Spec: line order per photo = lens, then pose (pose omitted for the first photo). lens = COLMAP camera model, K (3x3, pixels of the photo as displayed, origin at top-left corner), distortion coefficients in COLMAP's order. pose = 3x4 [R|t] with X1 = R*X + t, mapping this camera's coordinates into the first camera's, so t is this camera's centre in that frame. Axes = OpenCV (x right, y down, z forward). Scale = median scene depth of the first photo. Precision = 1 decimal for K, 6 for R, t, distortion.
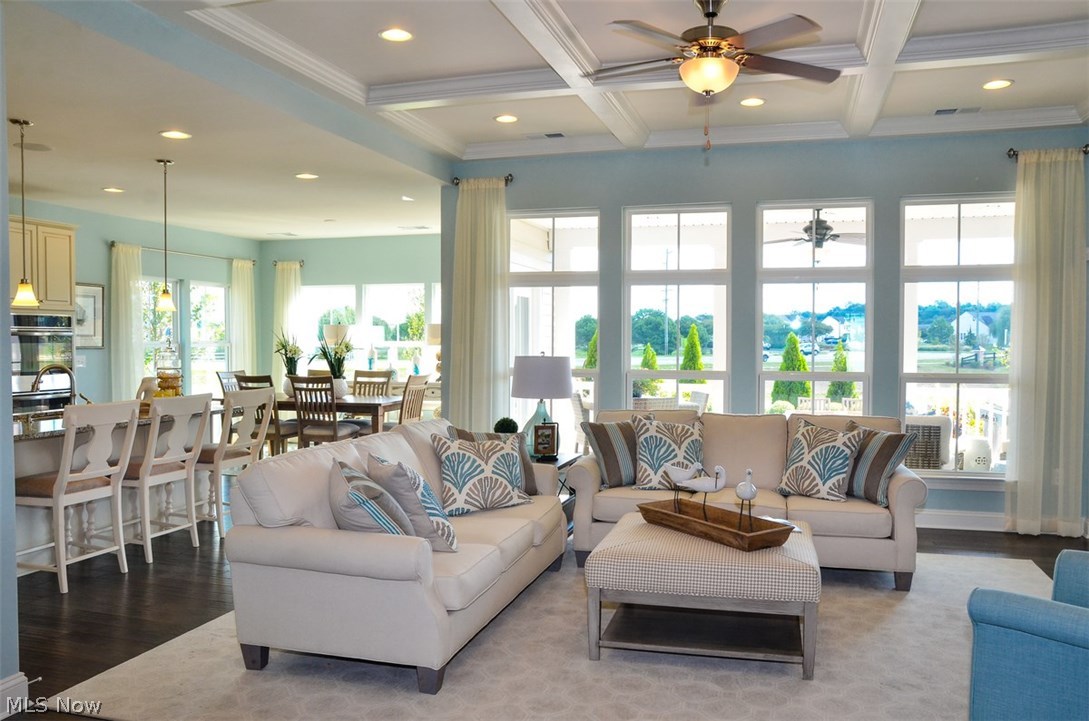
lens RADIAL K [[837.0, 0, 547.8], [0, 837.0, 368.8], [0, 0, 1]] dist [-0.127755, 0.105309]
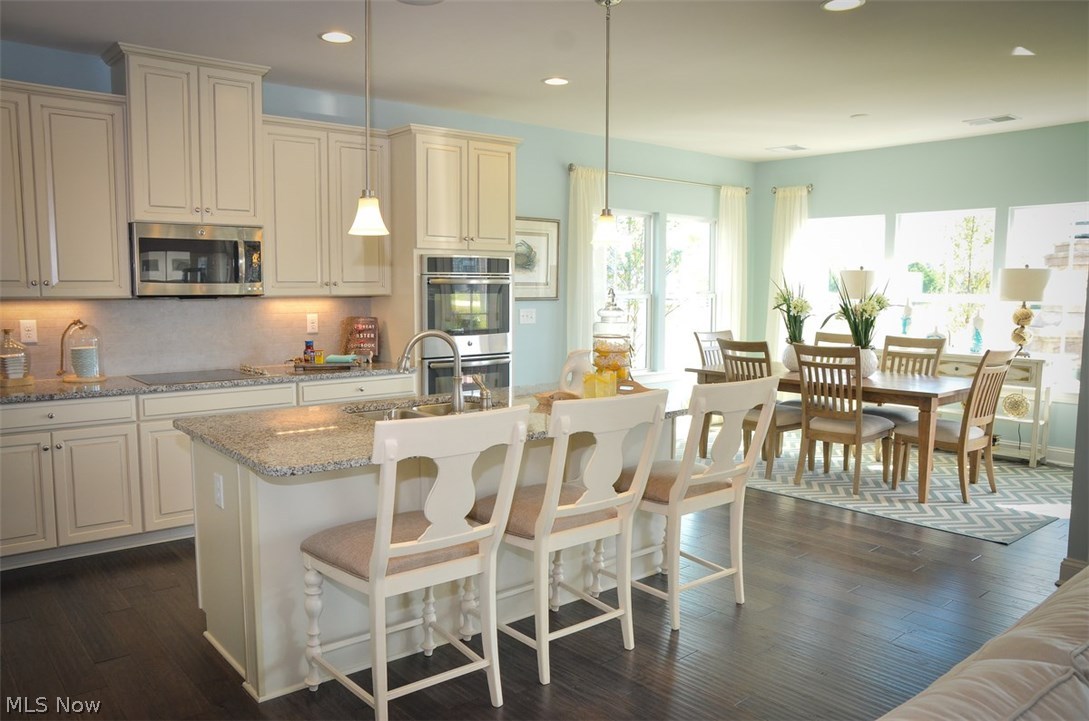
lens RADIAL K [[813.6, 0, 541.4], [0, 813.6, 368.1], [0, 0, 1]] dist [-0.118537, 0.104284]
pose [[0.832235, 0.056252, -0.551562, -0.164314], [-0.020998, 0.997324, 0.070030, -0.019332], [0.554025, -0.046700, 0.831189, 0.459853]]
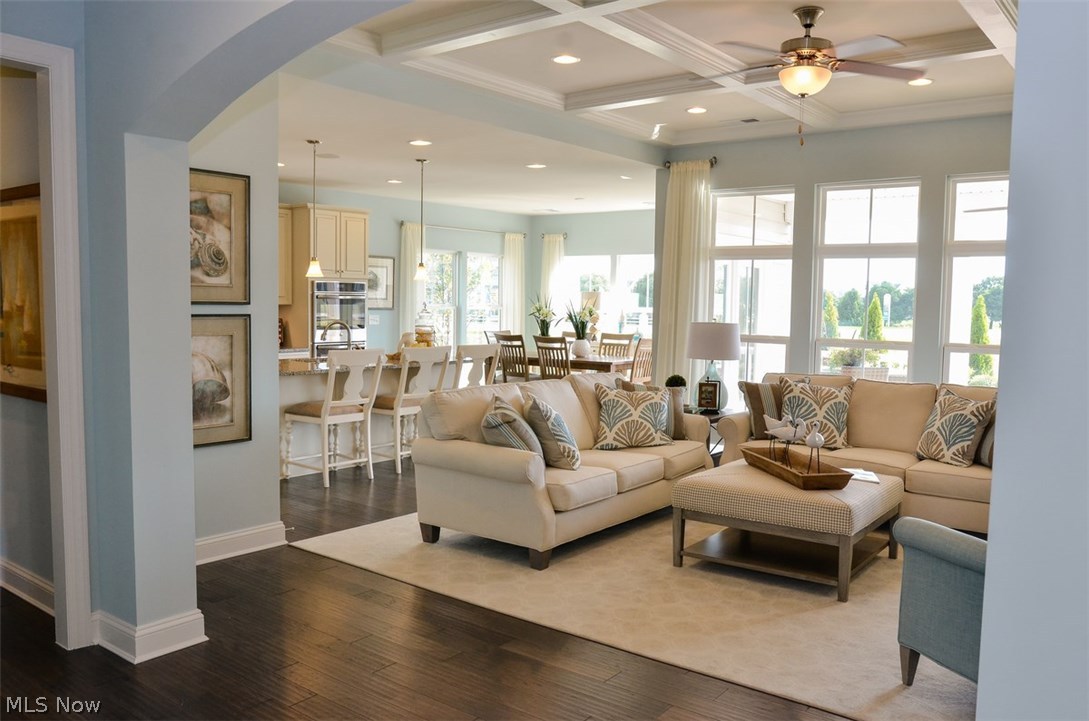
lens RADIAL K [[863.5, 0, 551.4], [0, 863.5, 360.1], [0, 0, 1]] dist [-0.056052, 0.000654]
pose [[0.930847, 0.037551, -0.363473, 0.204443], [-0.027320, 0.999074, 0.033248, 0.002404], [0.364385, -0.021019, 0.931011, -0.162282]]
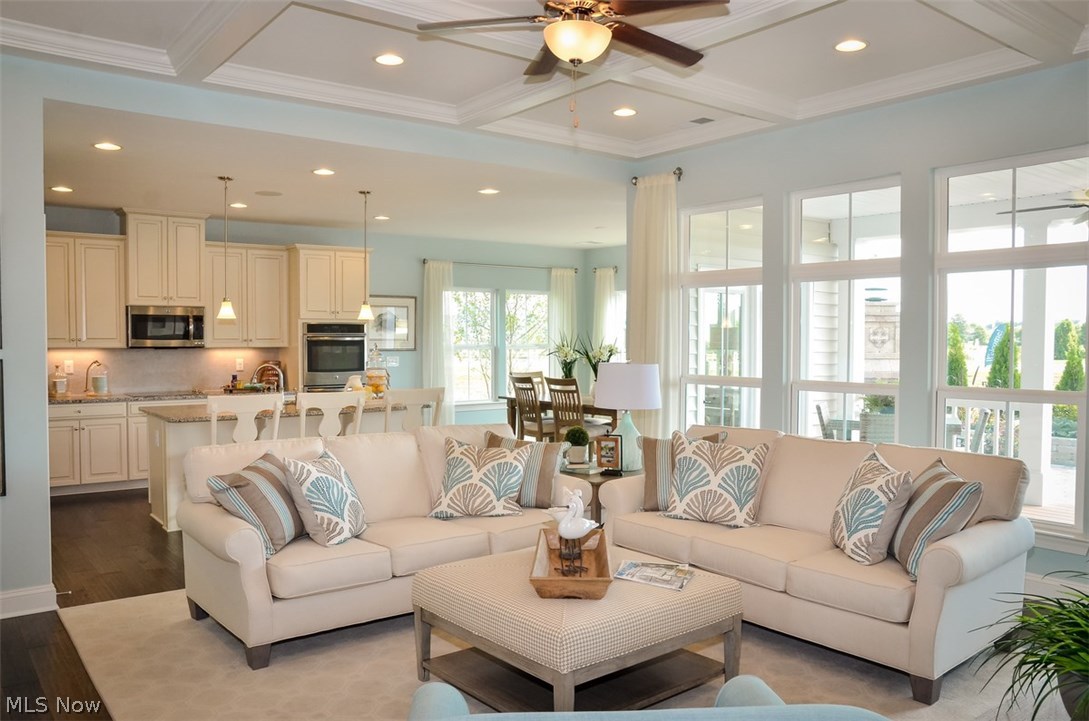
lens RADIAL K [[837.0, 0, 547.8], [0, 837.0, 368.8], [0, 0, 1]] dist [-0.127755, 0.105309]
pose [[0.814820, 0.018838, -0.579408, 0.437211], [-0.019796, 0.999793, 0.004667, -0.010884], [0.579376, 0.007667, 0.815025, 0.180680]]
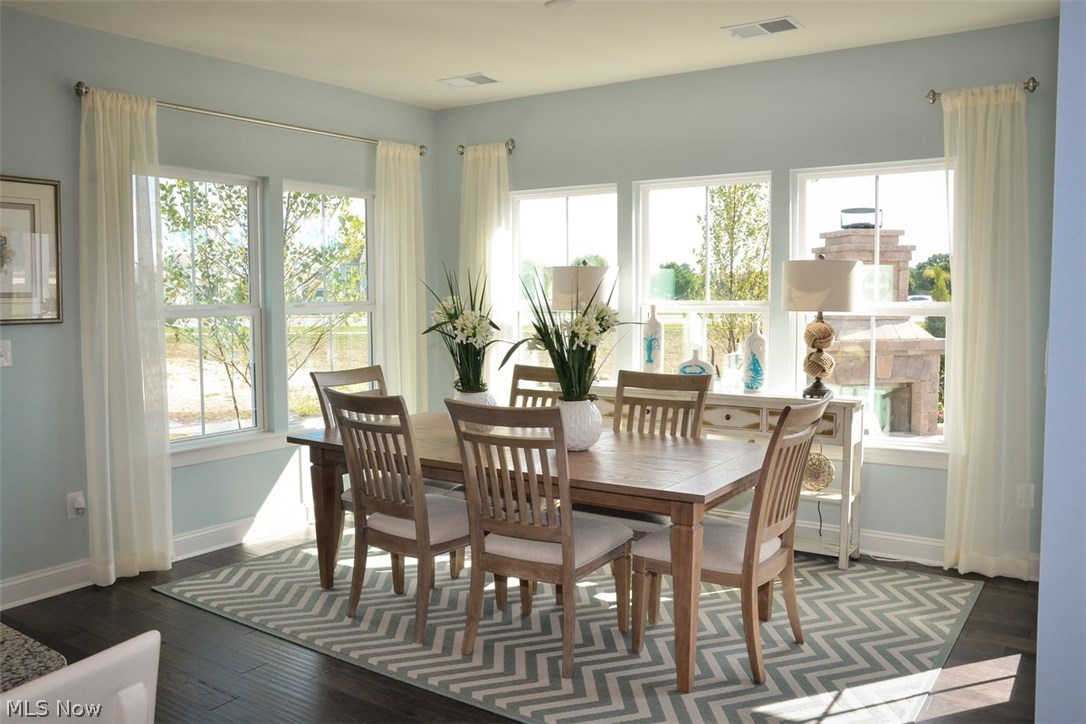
lens RADIAL K [[871.7, 0, 513.3], [0, 871.7, 345.0], [0, 0, 1]] dist [-0.083759, 0.002444]
pose [[0.945708, 0.012670, -0.324772, -0.222593], [-0.004372, 0.999645, 0.026267, -0.037060], [0.324989, -0.023421, 0.945428, 0.902624]]
